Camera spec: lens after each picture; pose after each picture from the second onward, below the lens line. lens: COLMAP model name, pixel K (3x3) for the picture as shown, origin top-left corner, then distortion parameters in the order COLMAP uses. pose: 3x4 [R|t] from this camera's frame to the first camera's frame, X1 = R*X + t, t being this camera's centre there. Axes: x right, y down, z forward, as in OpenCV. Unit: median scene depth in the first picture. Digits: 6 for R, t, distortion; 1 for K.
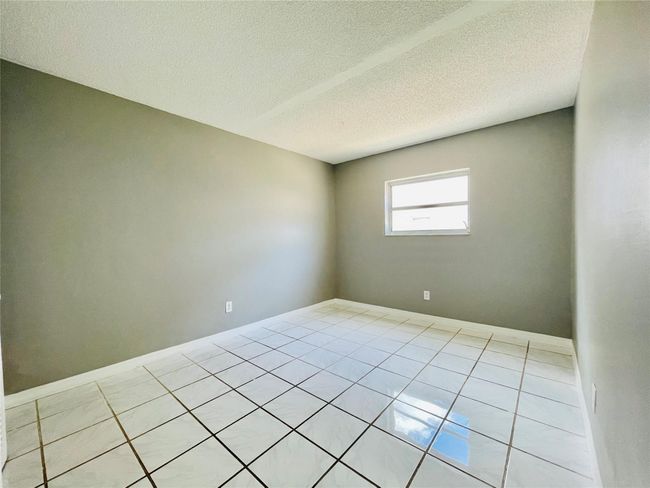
lens RADIAL K [[263.4, 0, 324.5], [0, 263.4, 249.5], [0, 0, 1]] dist [-0.004126, 0.001517]
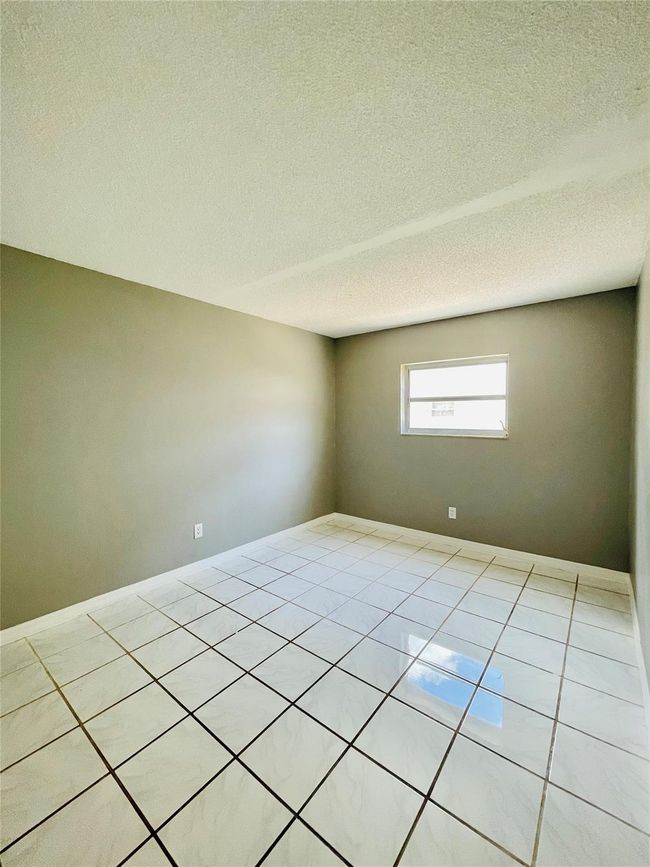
lens RADIAL K [[351.3, 0, 328.8], [0, 351.3, 433.0], [0, 0, 1]] dist [-0.002721, 0.000534]
pose [[0.998947, 0.012903, 0.044023, -0.040961], [-0.013112, 0.999904, 0.004462, -0.090192], [-0.043961, -0.005035, 0.999021, -0.040138]]
